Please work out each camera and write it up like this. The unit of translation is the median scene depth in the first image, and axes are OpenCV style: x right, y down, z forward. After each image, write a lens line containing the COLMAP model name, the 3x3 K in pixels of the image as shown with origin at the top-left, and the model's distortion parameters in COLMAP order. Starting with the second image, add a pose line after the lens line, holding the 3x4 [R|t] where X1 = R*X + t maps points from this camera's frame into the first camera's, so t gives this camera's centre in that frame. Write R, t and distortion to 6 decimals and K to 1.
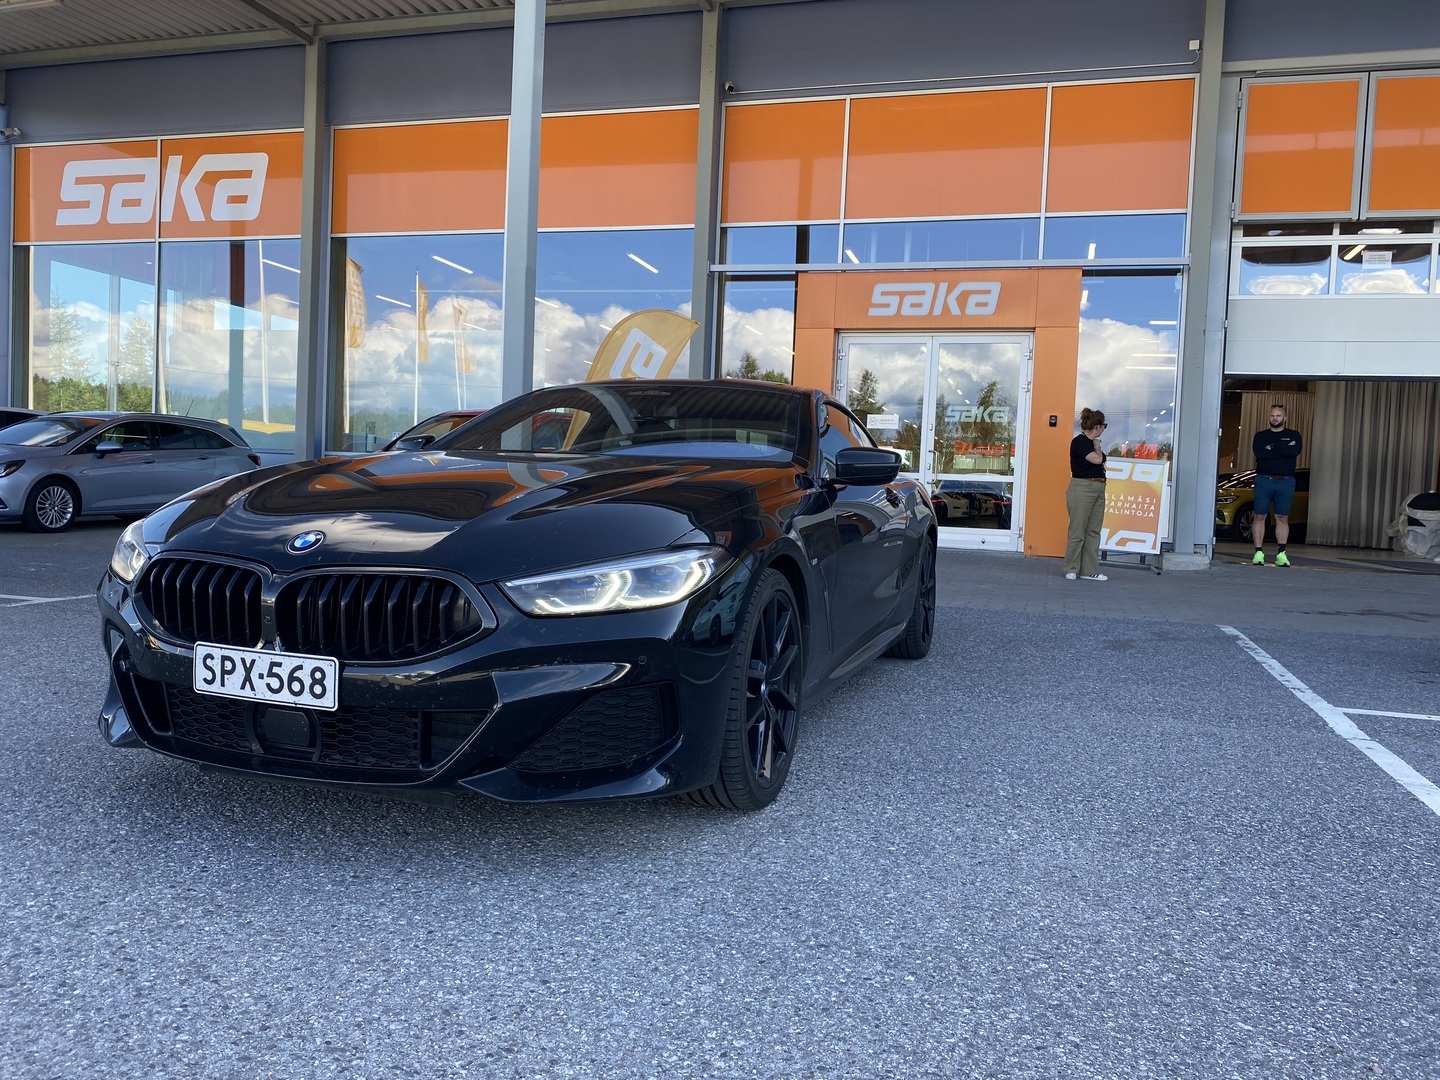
lens RADIAL K [[1100.8, 0, 720.0], [0, 1100.8, 540.0], [0, 0, 1]] dist [0.006159, -0.001734]
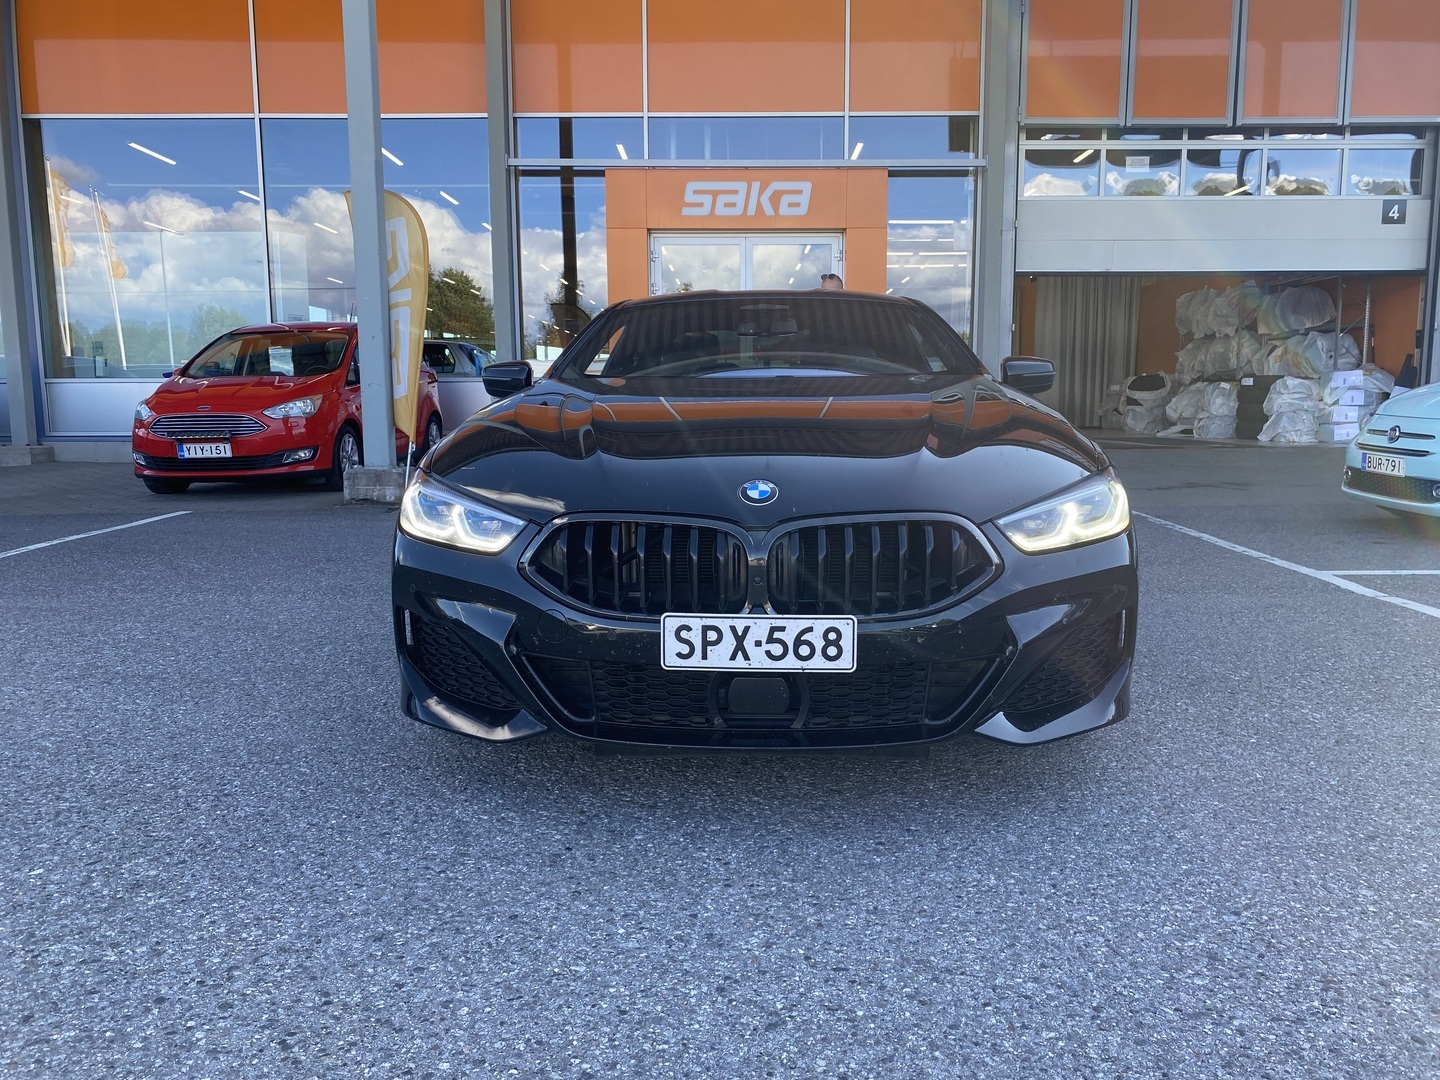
lens RADIAL K [[1105.9, 0, 720.0], [0, 1105.9, 540.0], [0, 0, 1]] dist [0.041505, -0.067096]
pose [[0.956545, -0.081101, 0.280081, -0.672072], [0.056569, 0.993907, 0.094601, -0.046206], [-0.286046, -0.074646, 0.955304, 0.148325]]
